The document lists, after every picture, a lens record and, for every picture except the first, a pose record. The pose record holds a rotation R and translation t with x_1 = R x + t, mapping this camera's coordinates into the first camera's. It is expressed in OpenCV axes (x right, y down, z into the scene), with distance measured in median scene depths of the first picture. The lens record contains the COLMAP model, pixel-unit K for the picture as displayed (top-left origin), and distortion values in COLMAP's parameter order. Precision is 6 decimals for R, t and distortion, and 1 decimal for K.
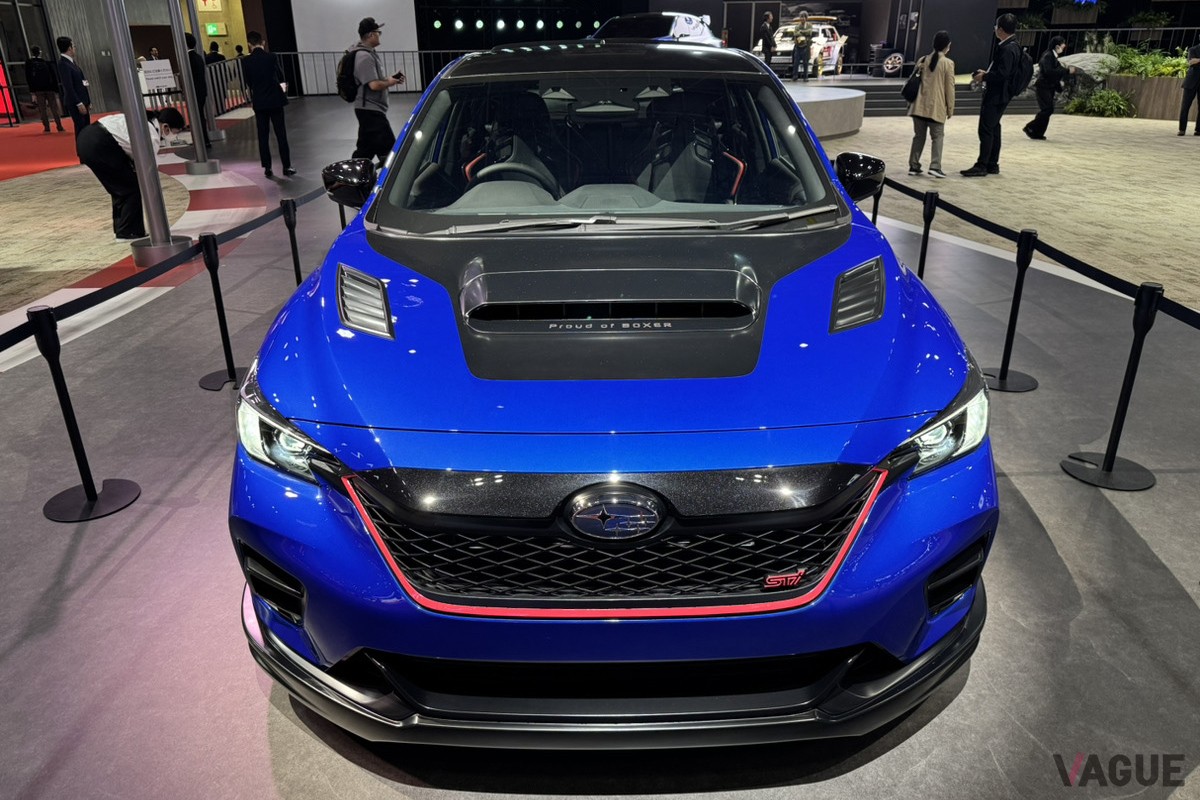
lens RADIAL K [[852.6, 0, 599.8], [0, 852.6, 396.3], [0, 0, 1]] dist [0.013454, -0.020152]
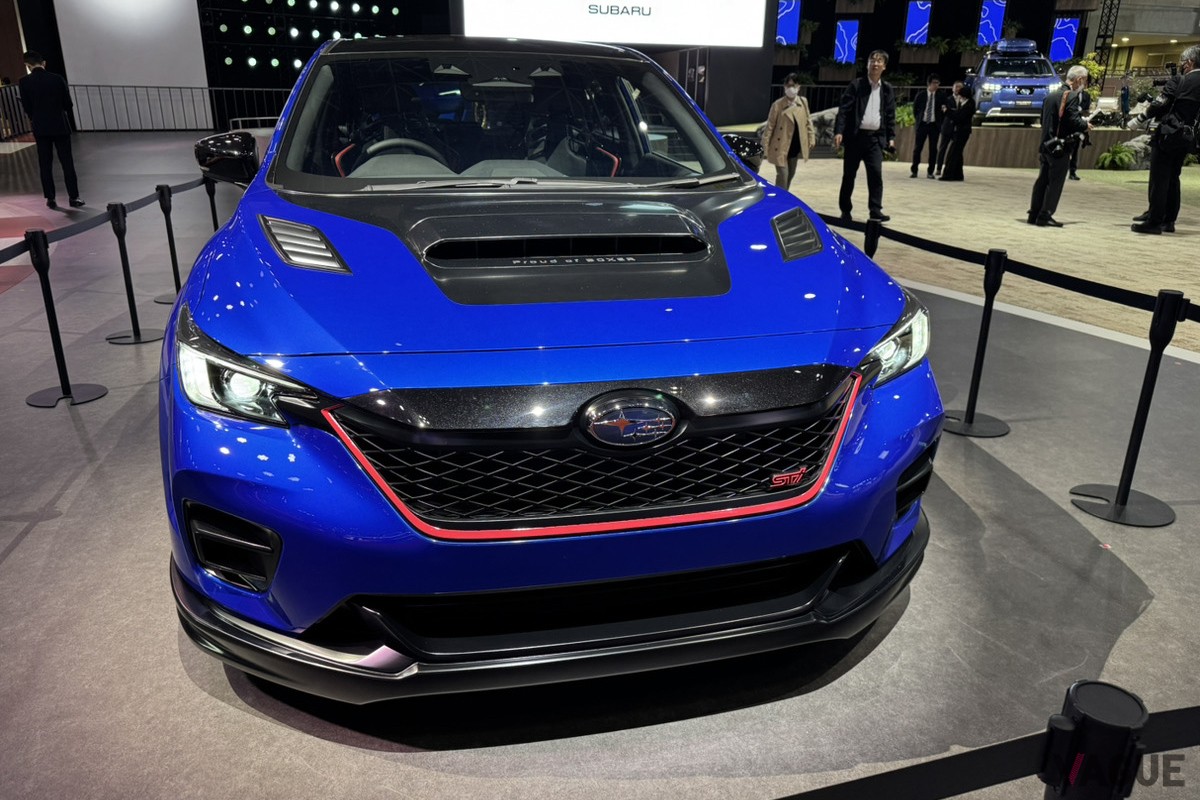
lens RADIAL K [[852.6, 0, 593.4], [0, 852.6, 406.0], [0, 0, 1]] dist [0.013454, -0.020152]
pose [[0.974779, -0.051609, 0.217125, -0.160022], [0.062071, 0.997203, -0.041636, 0.108791], [-0.214369, 0.054063, 0.975255, 0.032477]]
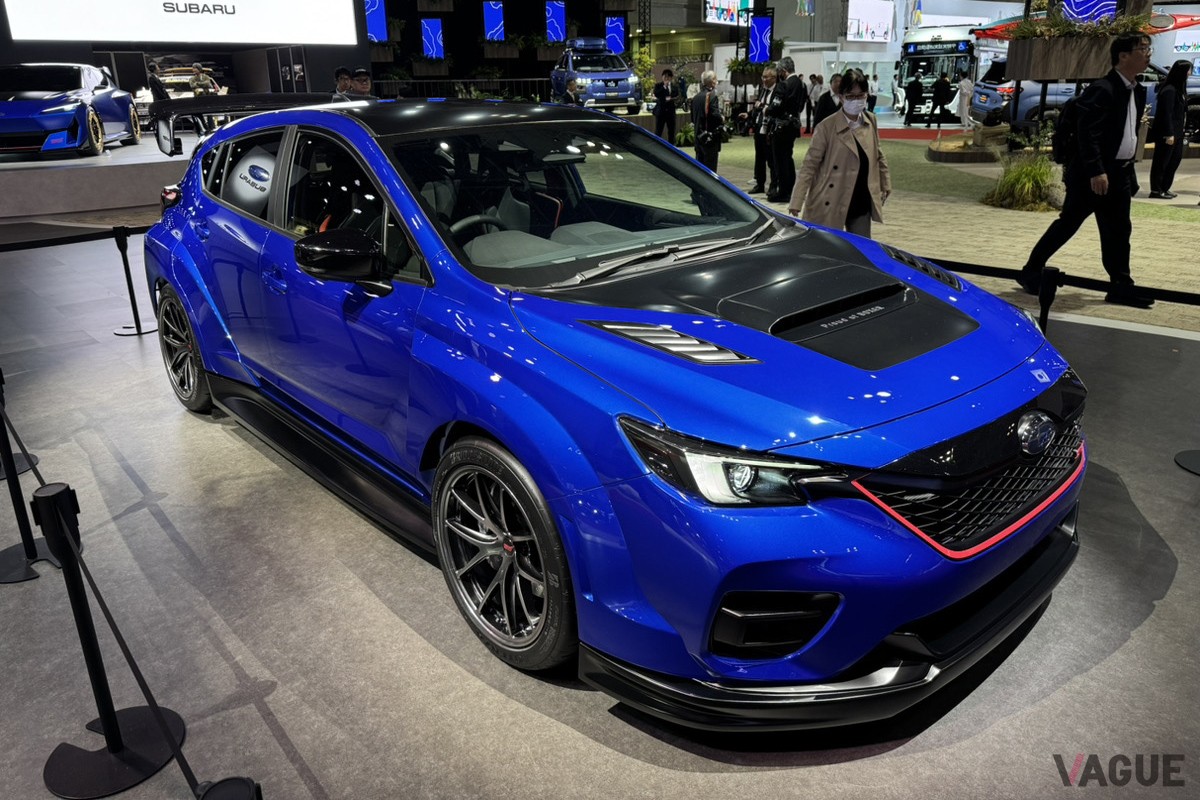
lens RADIAL K [[852.6, 0, 591.5], [0, 852.6, 363.0], [0, 0, 1]] dist [0.013454, -0.020152]
pose [[0.748489, -0.209745, 0.629103, -0.805669], [0.262680, 0.964840, 0.009151, -0.093856], [-0.608903, 0.158404, 0.777268, 0.193269]]
